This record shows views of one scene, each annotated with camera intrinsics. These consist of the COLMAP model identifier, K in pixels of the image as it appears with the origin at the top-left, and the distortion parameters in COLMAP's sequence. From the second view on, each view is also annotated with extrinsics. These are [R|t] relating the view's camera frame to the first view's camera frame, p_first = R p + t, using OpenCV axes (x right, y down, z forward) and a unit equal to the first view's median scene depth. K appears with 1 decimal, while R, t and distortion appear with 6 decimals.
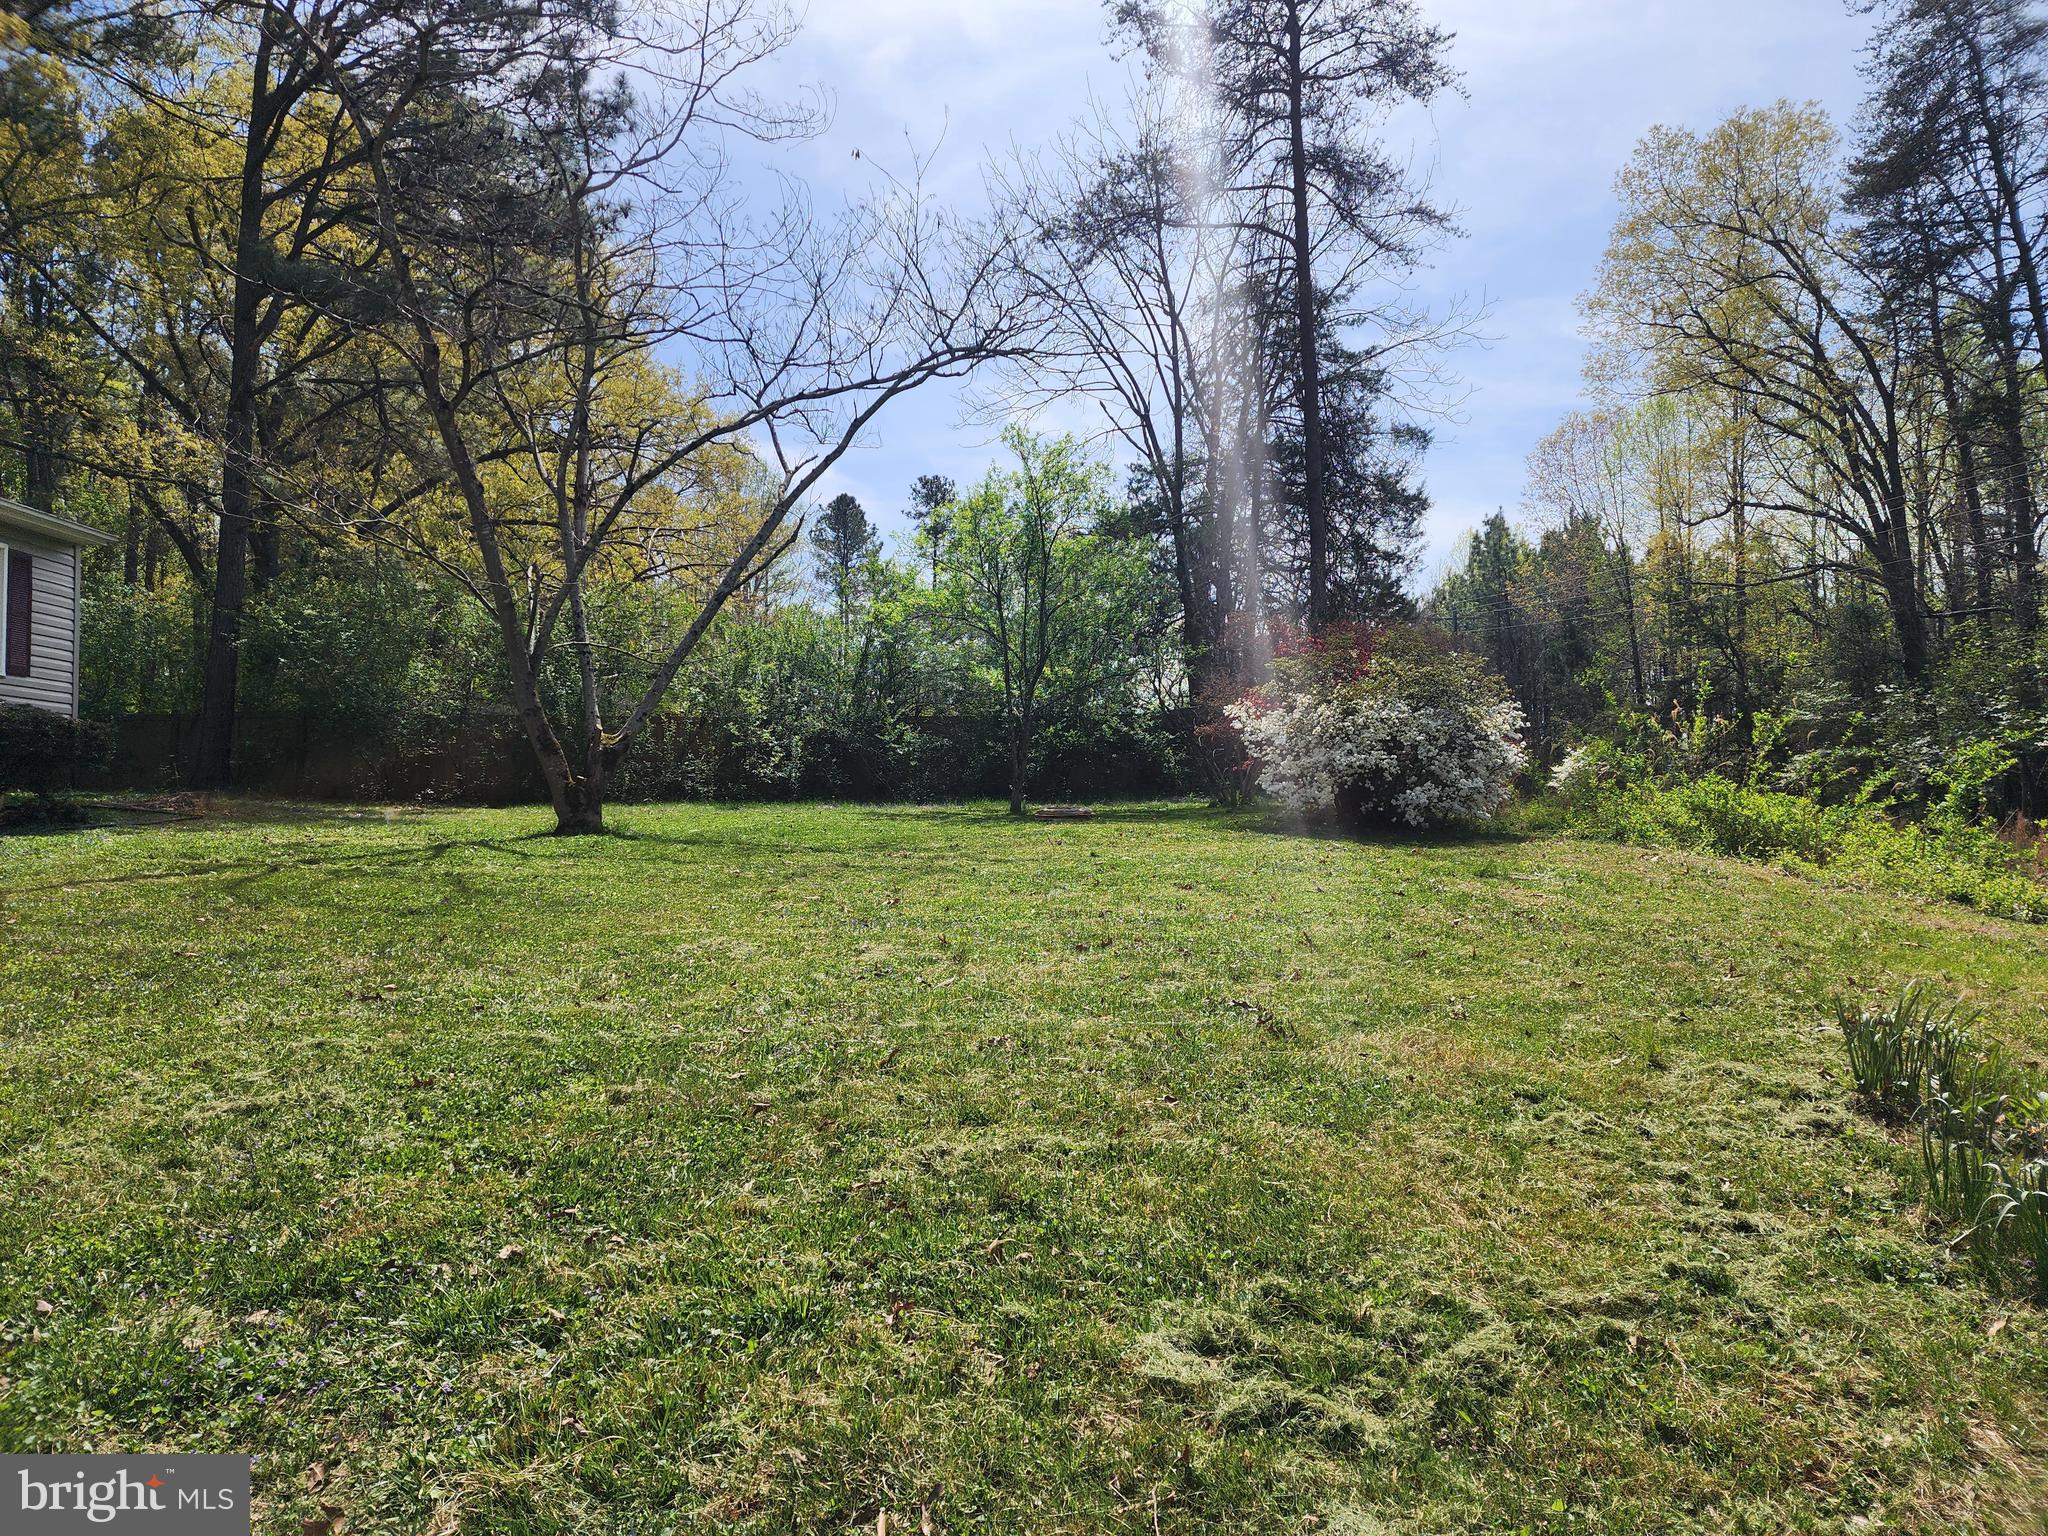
lens RADIAL K [[1347.6, 0, 1027.1], [0, 1347.6, 769.3], [0, 0, 1]] dist [0.045432, -0.015781]
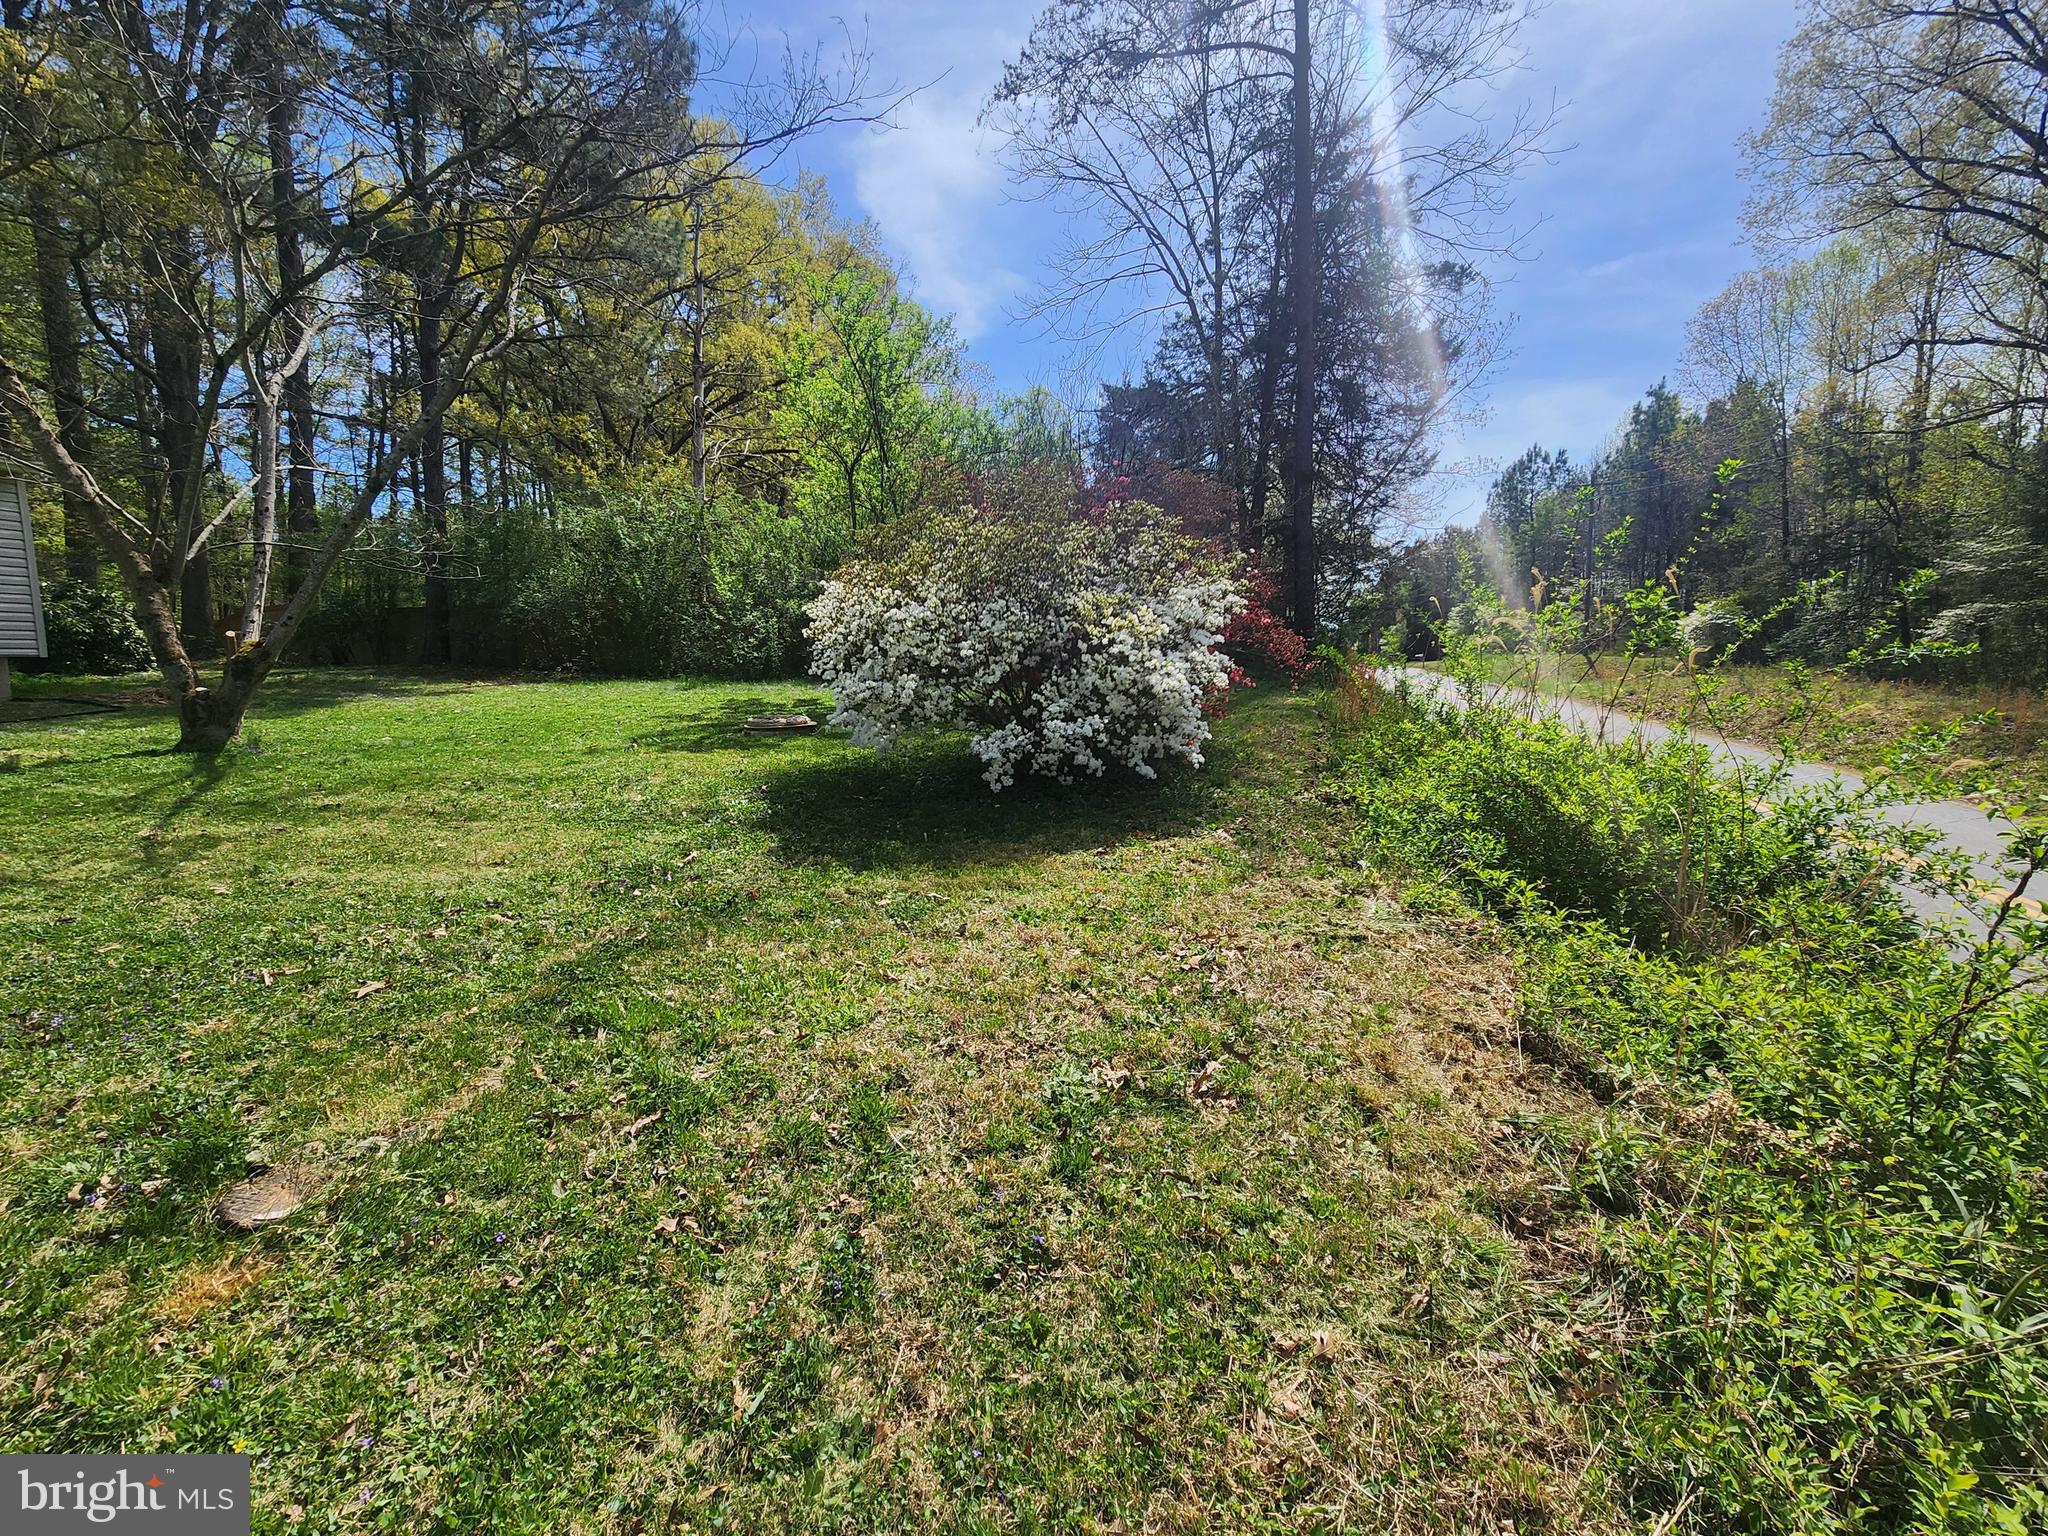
lens RADIAL K [[886.7, 0, 1013.1], [0, 886.7, 760.6], [0, 0, 1]] dist [-0.002000, 0.001258]
pose [[0.951350, 0.032500, -0.306392, 0.104893], [0.015622, 0.988055, 0.153310, -0.008630], [0.307715, -0.150638, 0.939479, 0.156115]]
